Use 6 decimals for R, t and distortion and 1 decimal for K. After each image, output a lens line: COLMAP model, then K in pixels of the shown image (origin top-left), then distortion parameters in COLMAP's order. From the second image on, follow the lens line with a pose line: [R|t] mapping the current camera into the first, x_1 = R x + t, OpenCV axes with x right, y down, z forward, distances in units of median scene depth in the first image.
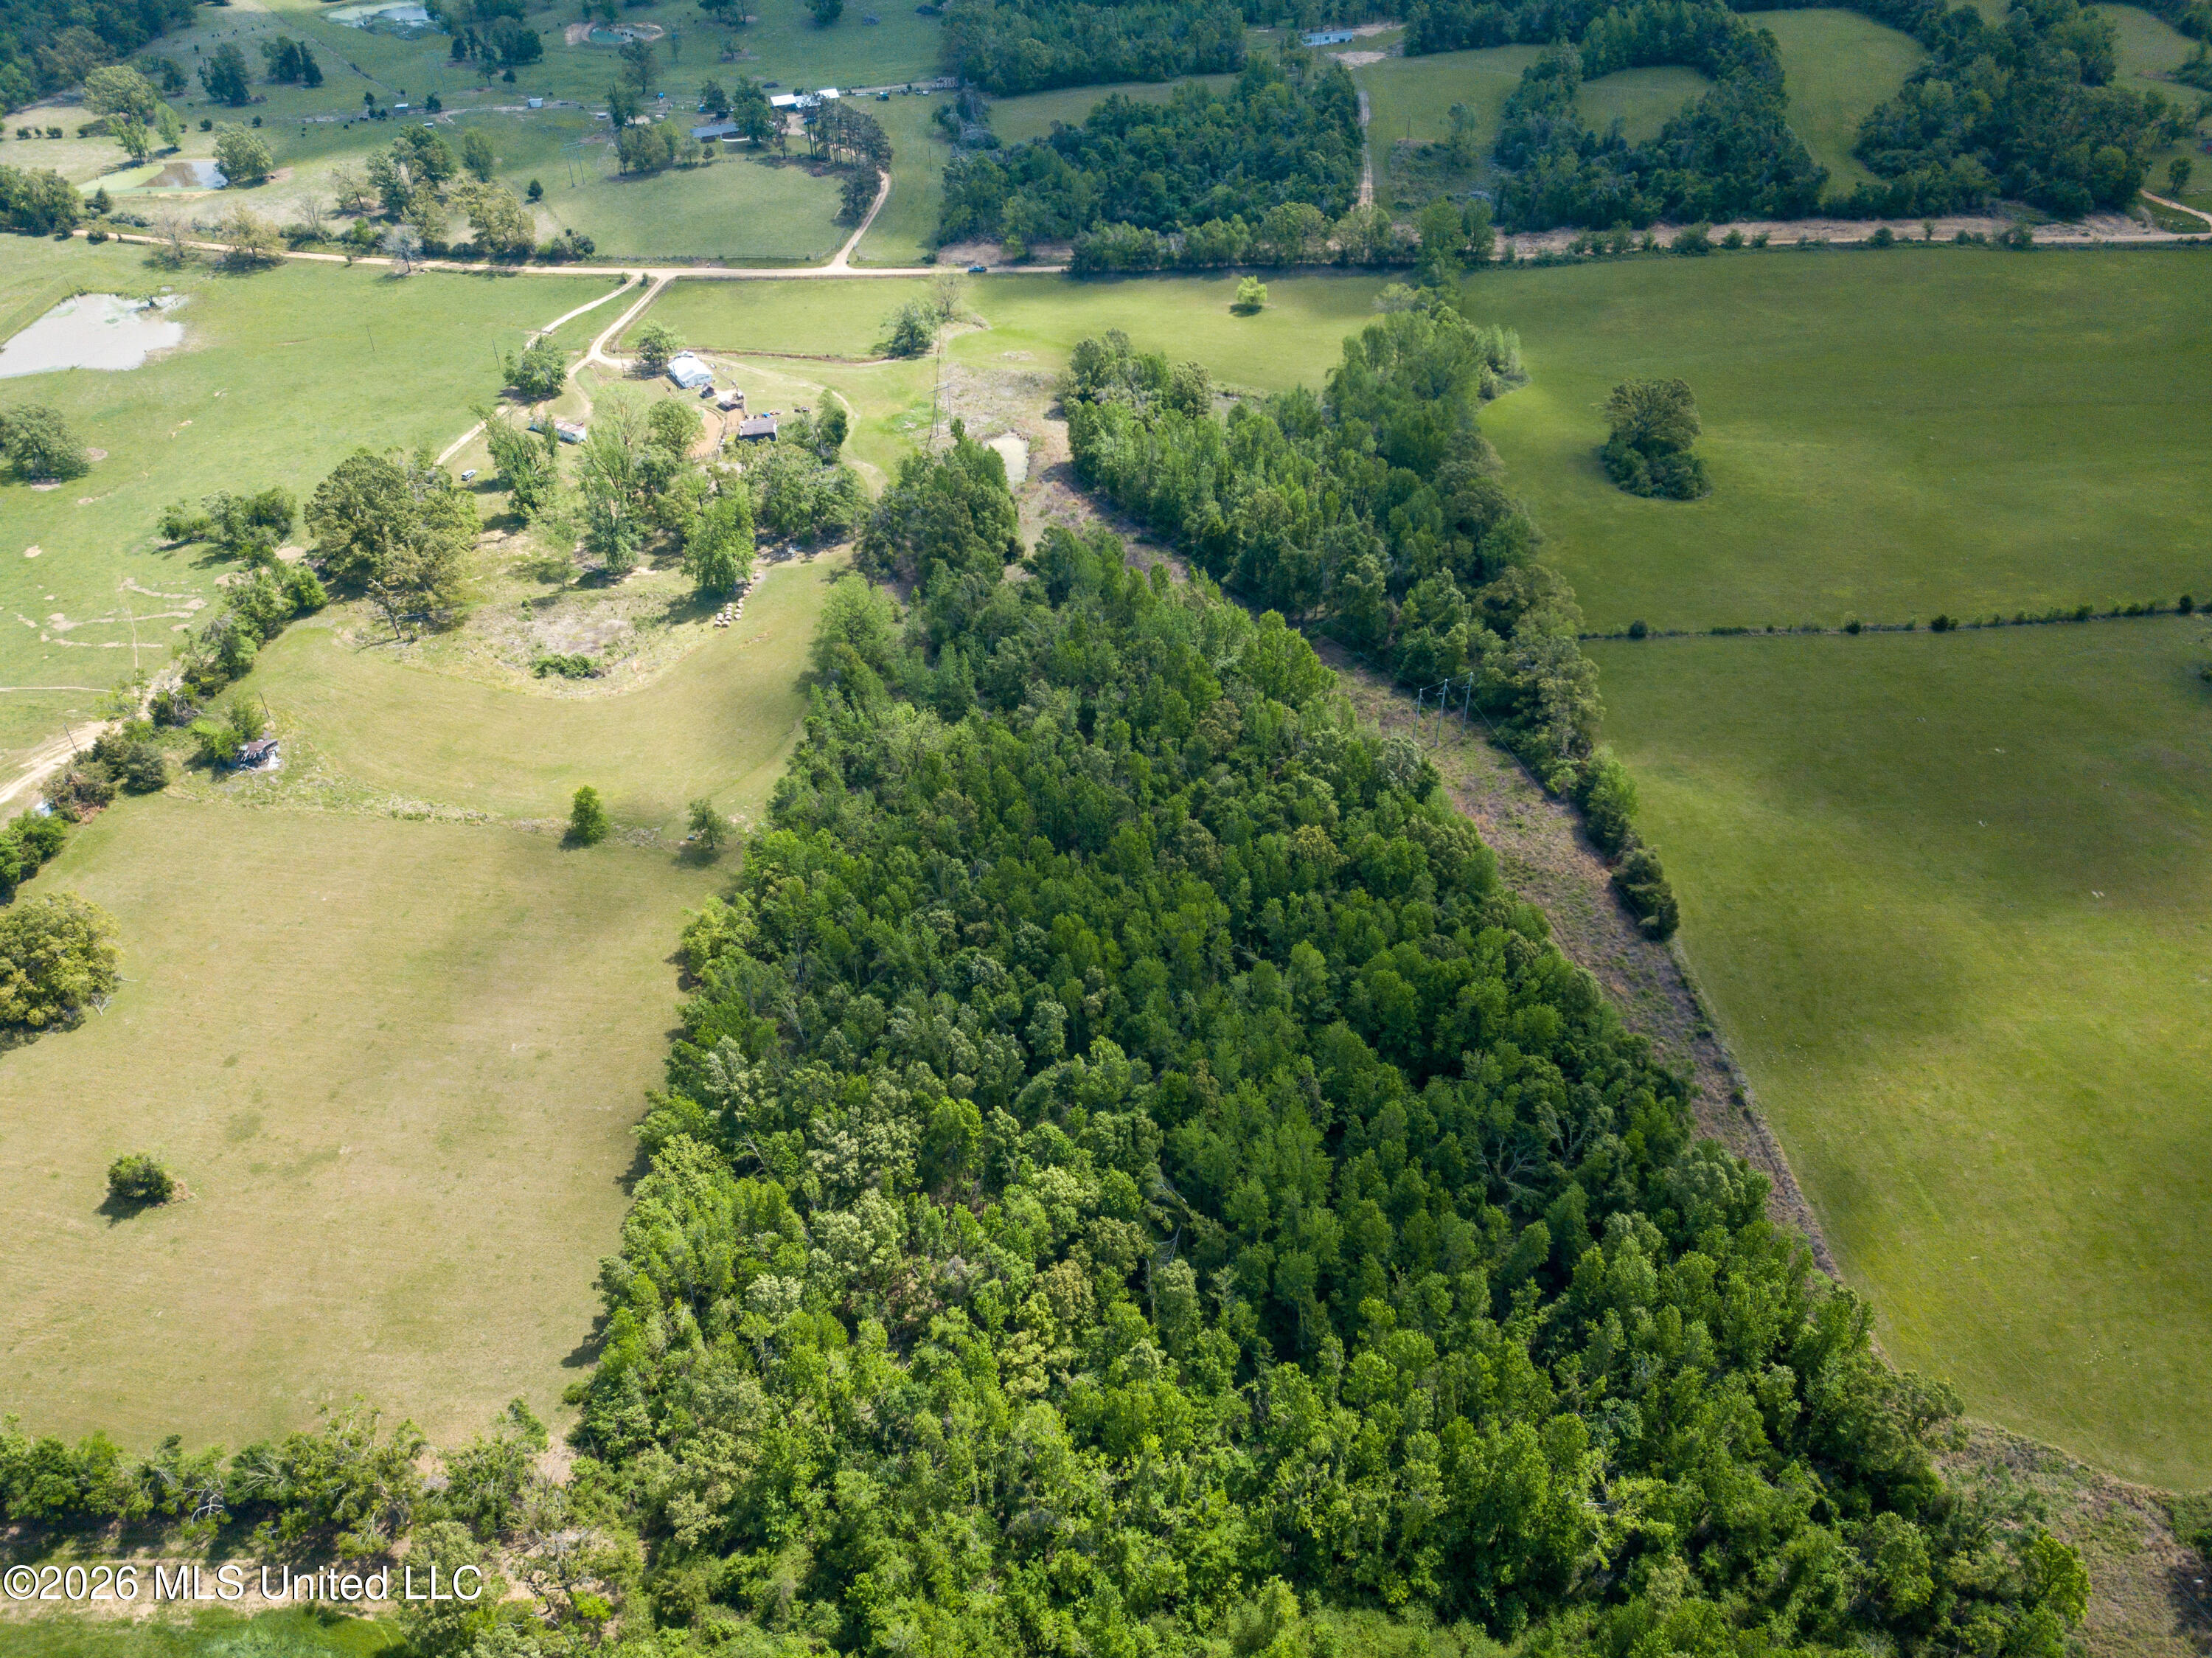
lens RADIAL K [[1703.5, 0, 1060.2], [0, 1703.5, 824.1], [0, 0, 1]] dist [0.011061, -0.003205]
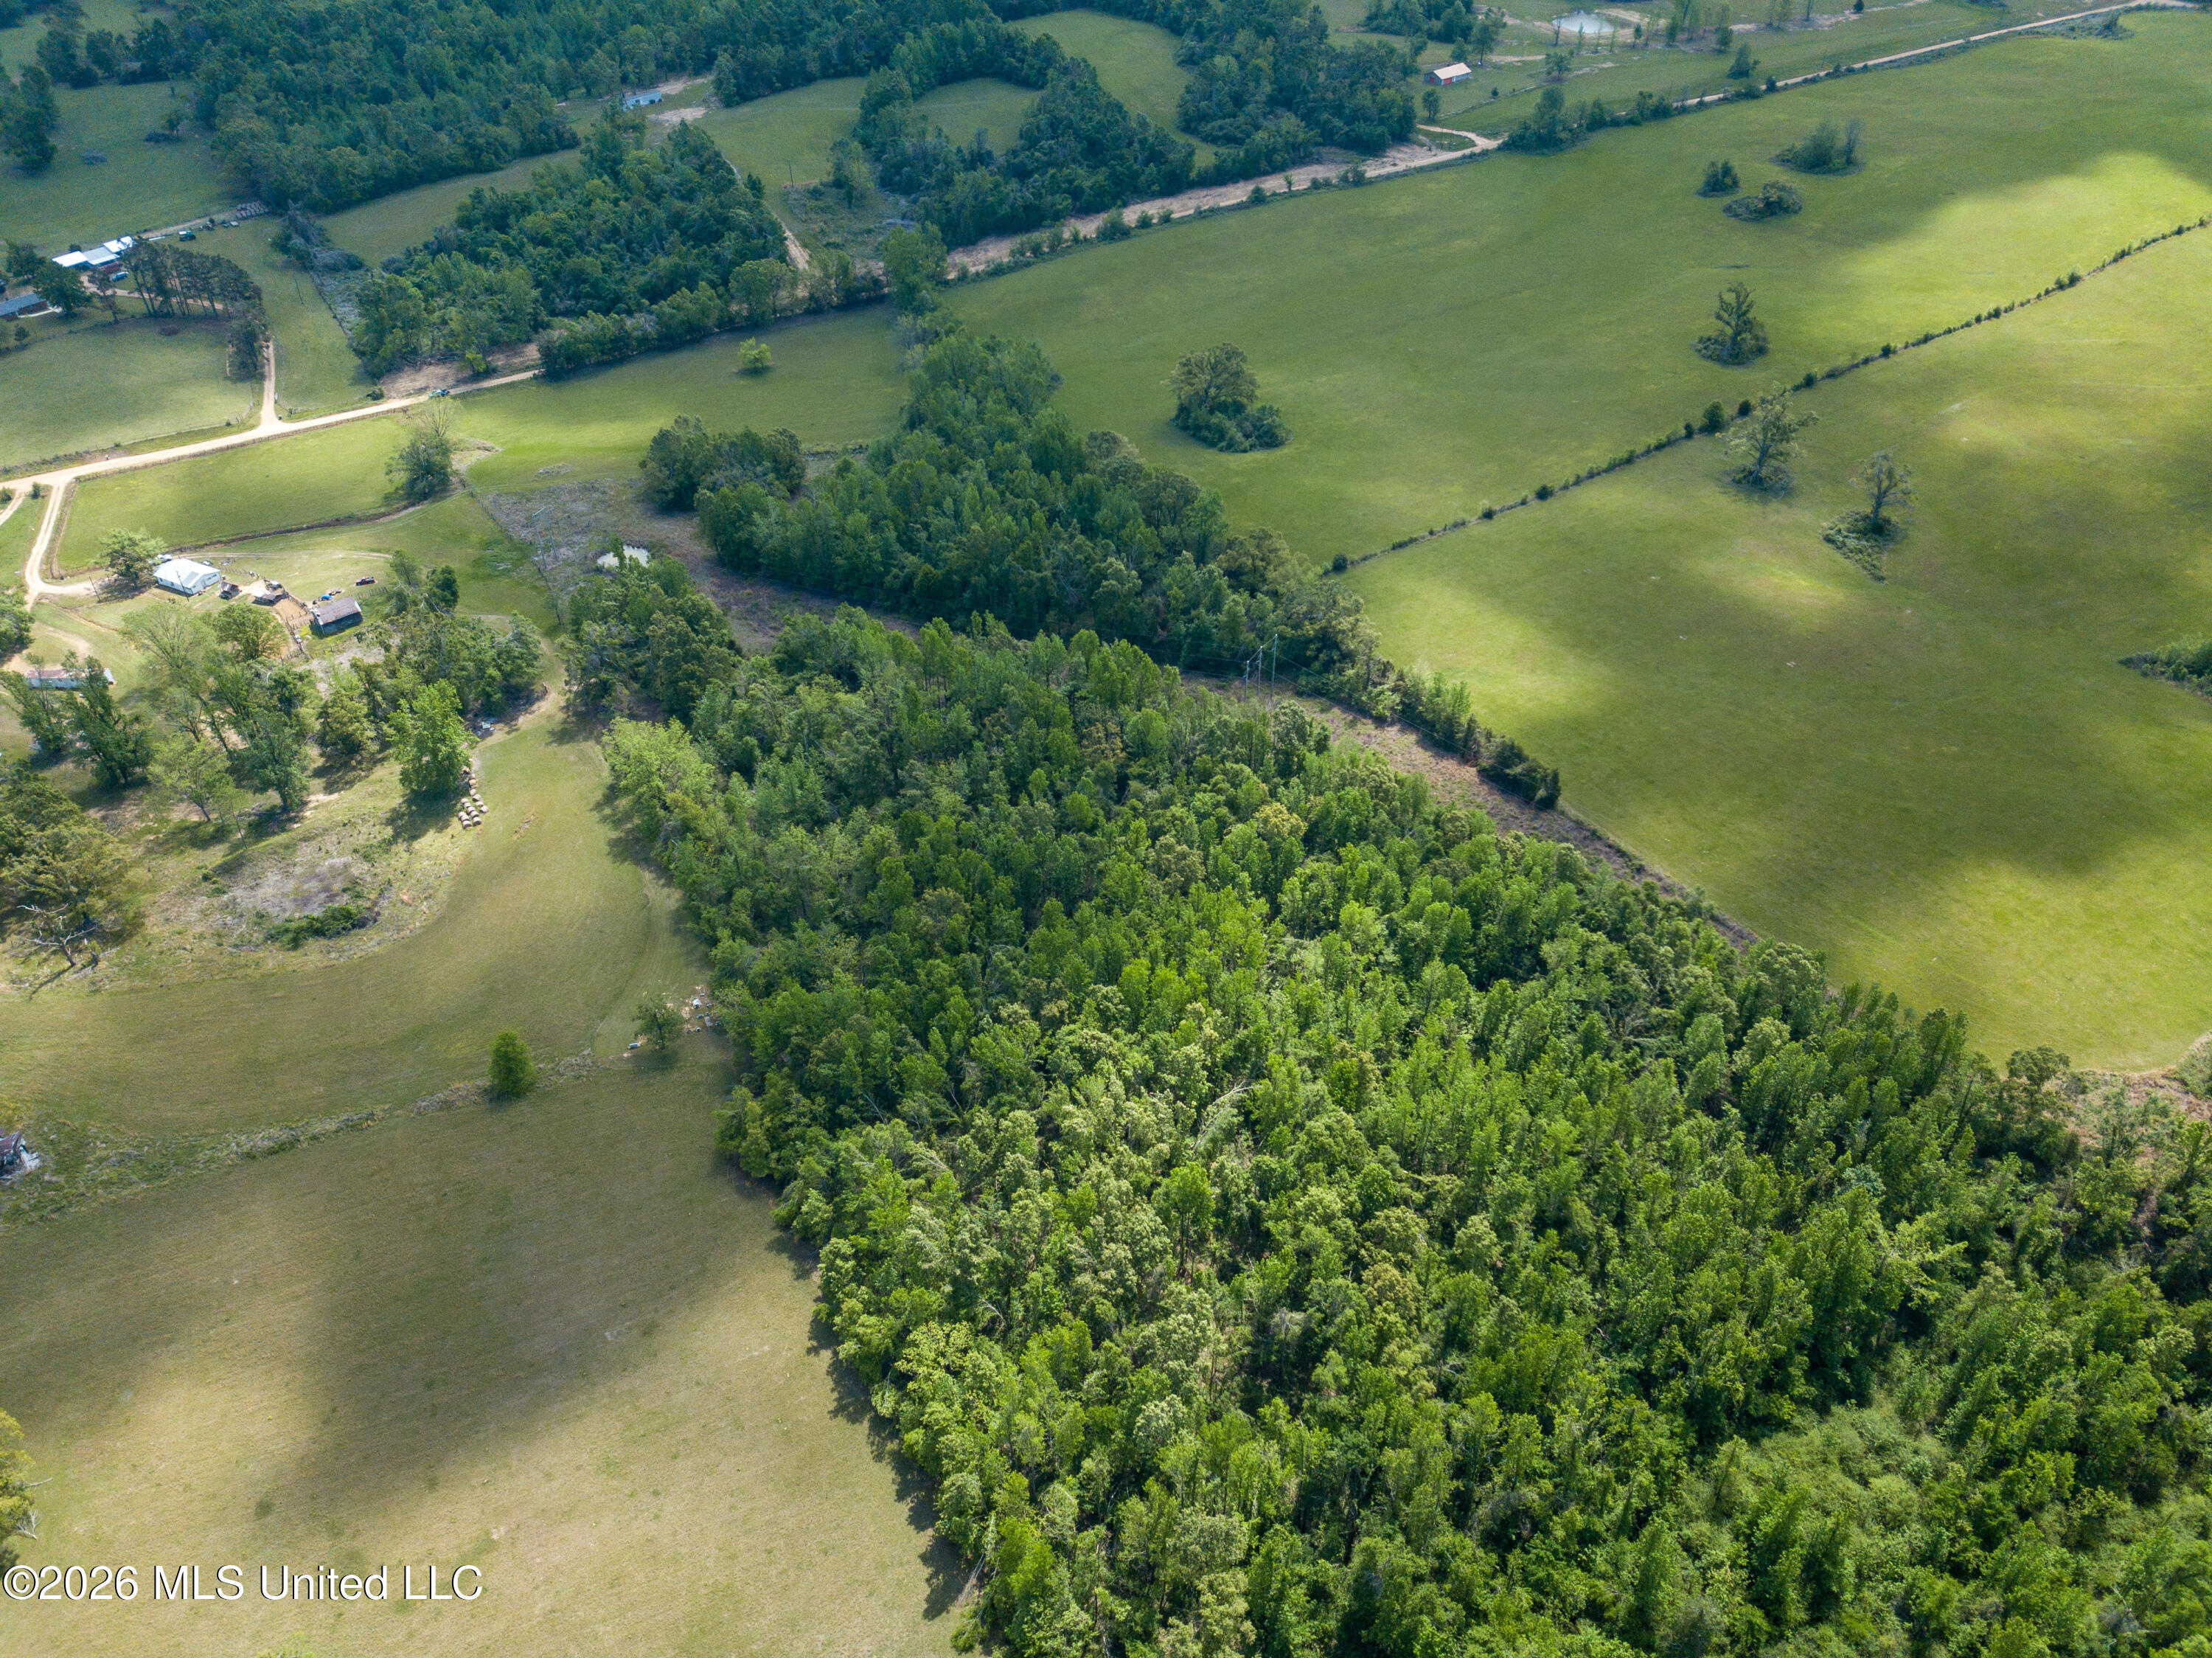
lens RADIAL K [[1715.2, 0, 1059.3], [0, 1715.2, 823.5], [0, 0, 1]] dist [0.015822, -0.005110]
pose [[0.863021, -0.311896, 0.397387, -0.351527], [0.323320, 0.945449, 0.039886, -0.066493], [-0.388149, 0.094061, 0.916784, 0.089227]]
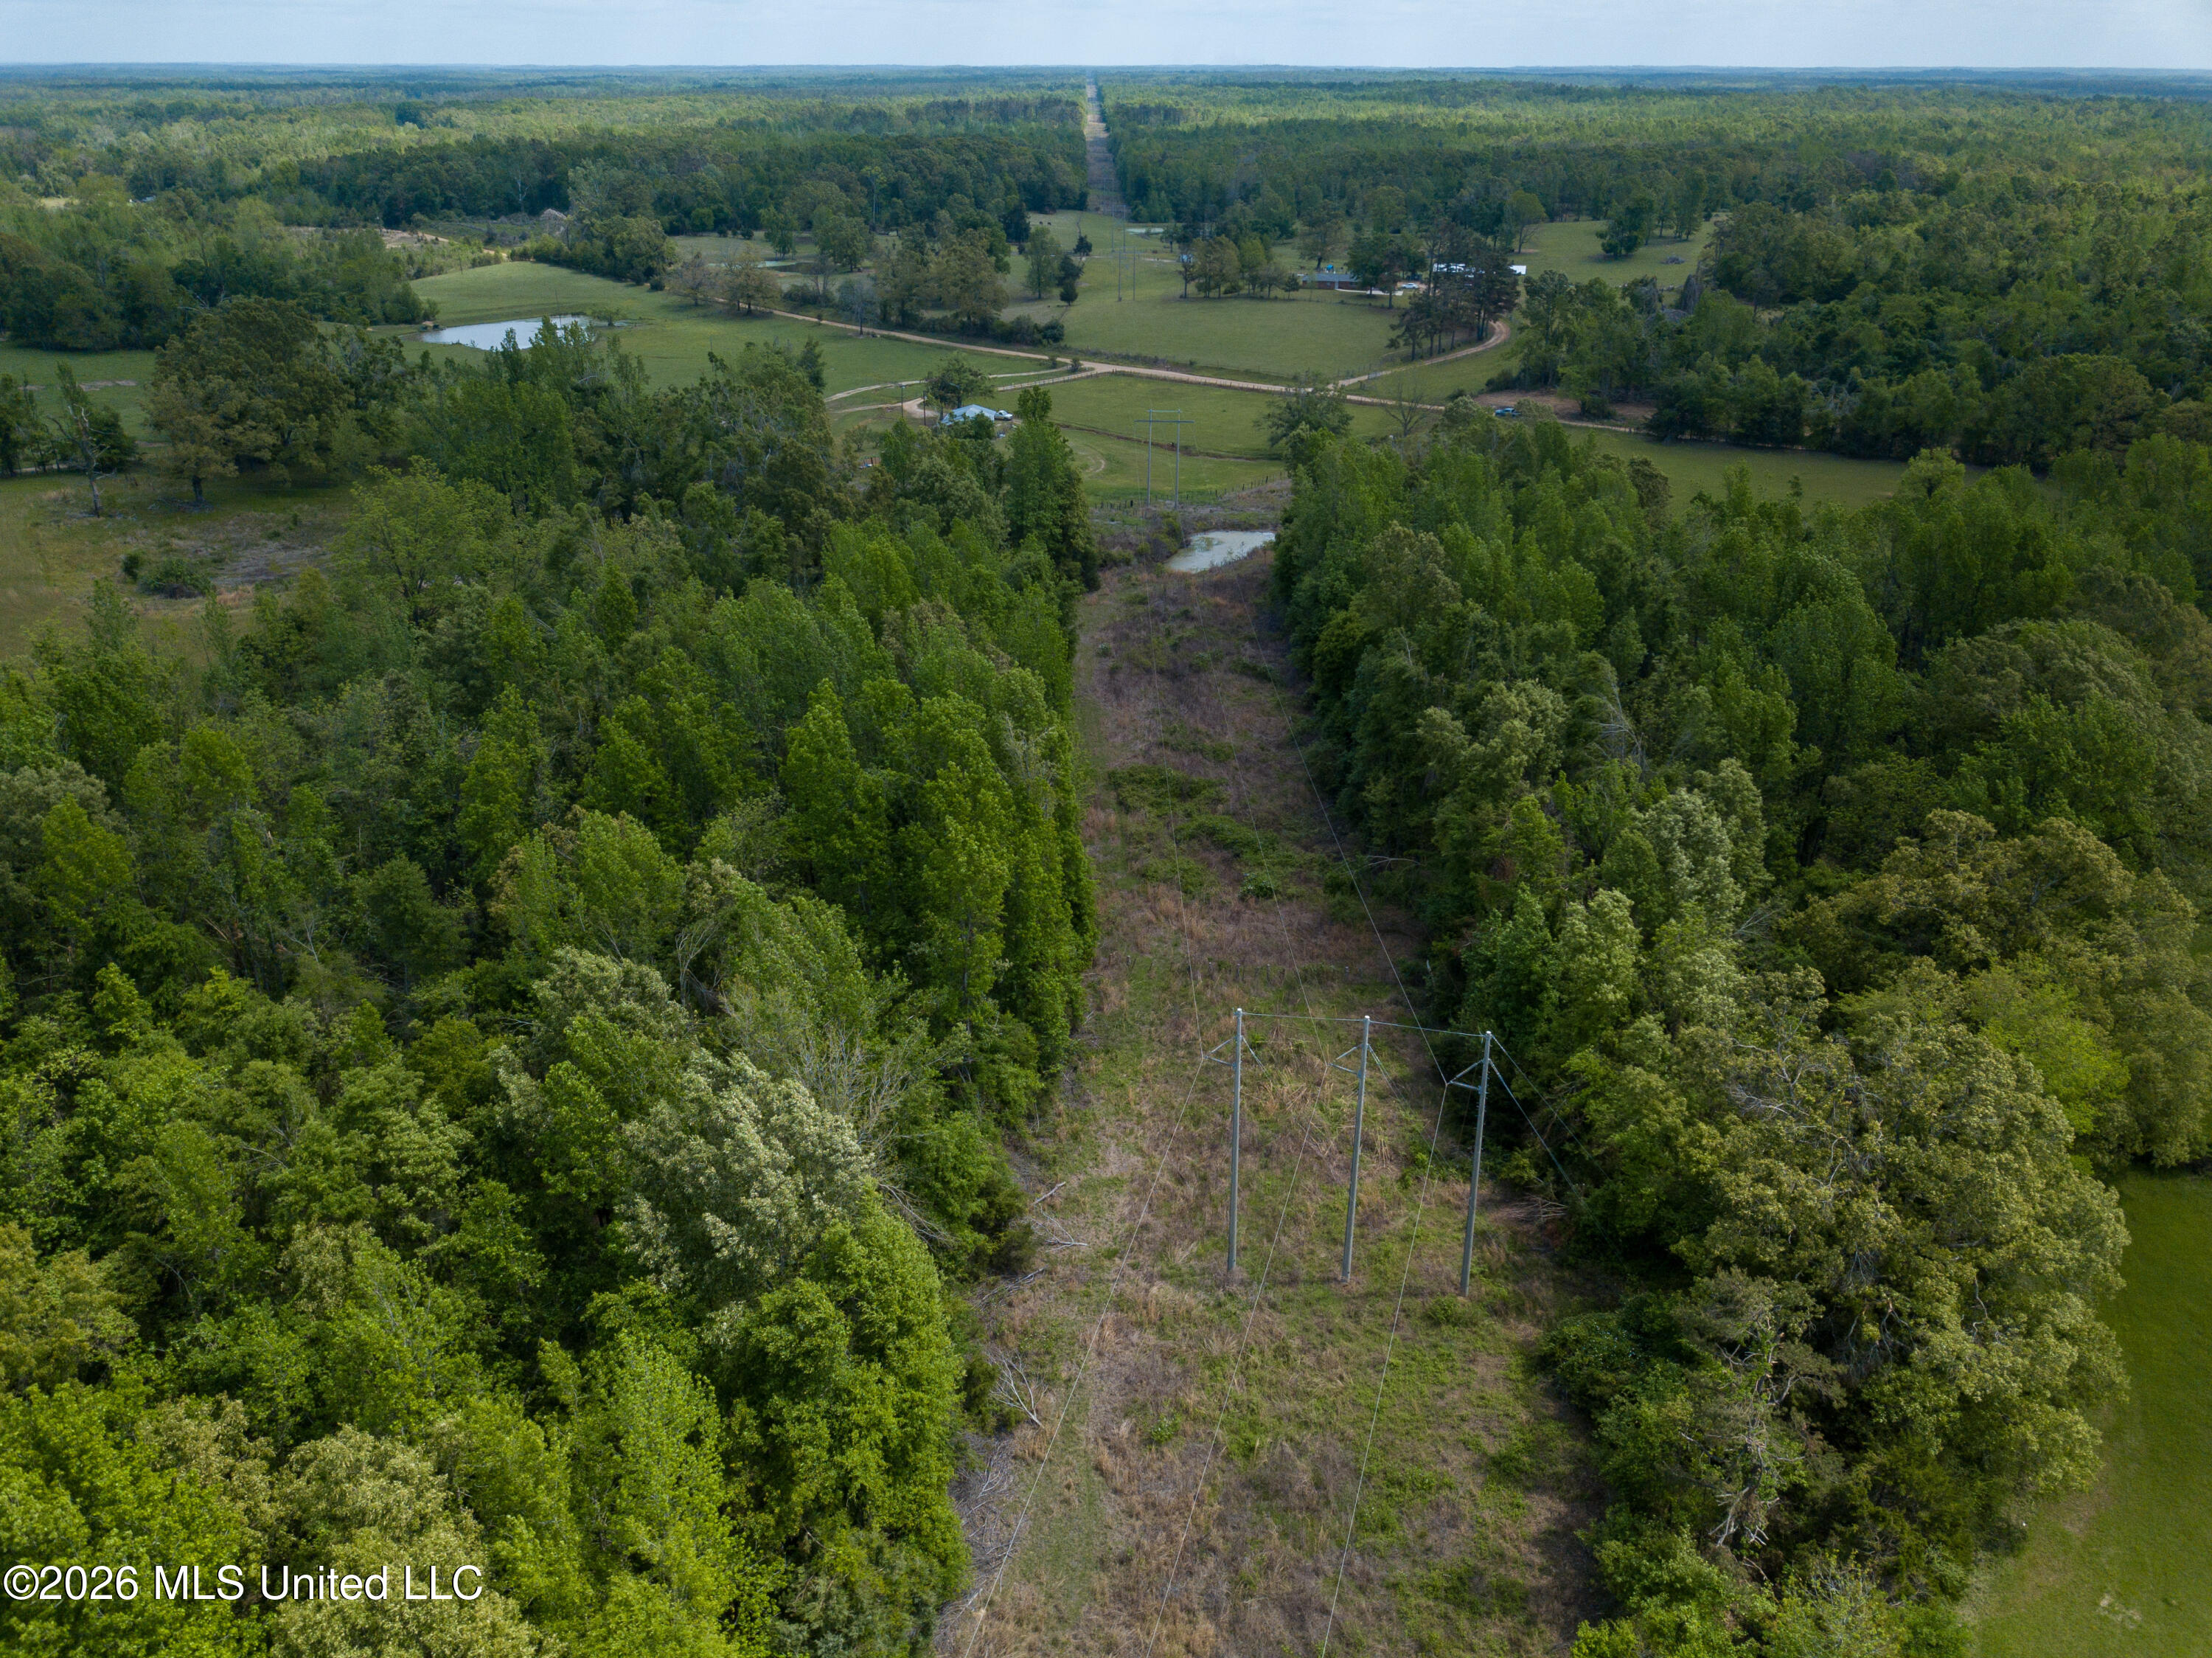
lens RADIAL K [[1699.1, 0, 1106.0], [0, 1699.1, 829.0], [0, 0, 1]] dist [0.023579, -0.007118]
pose [[0.821417, 0.264506, -0.505282, 0.325823], [-0.384870, 0.910892, -0.148832, -0.060410], [0.420891, 0.316721, 0.850023, 0.793153]]
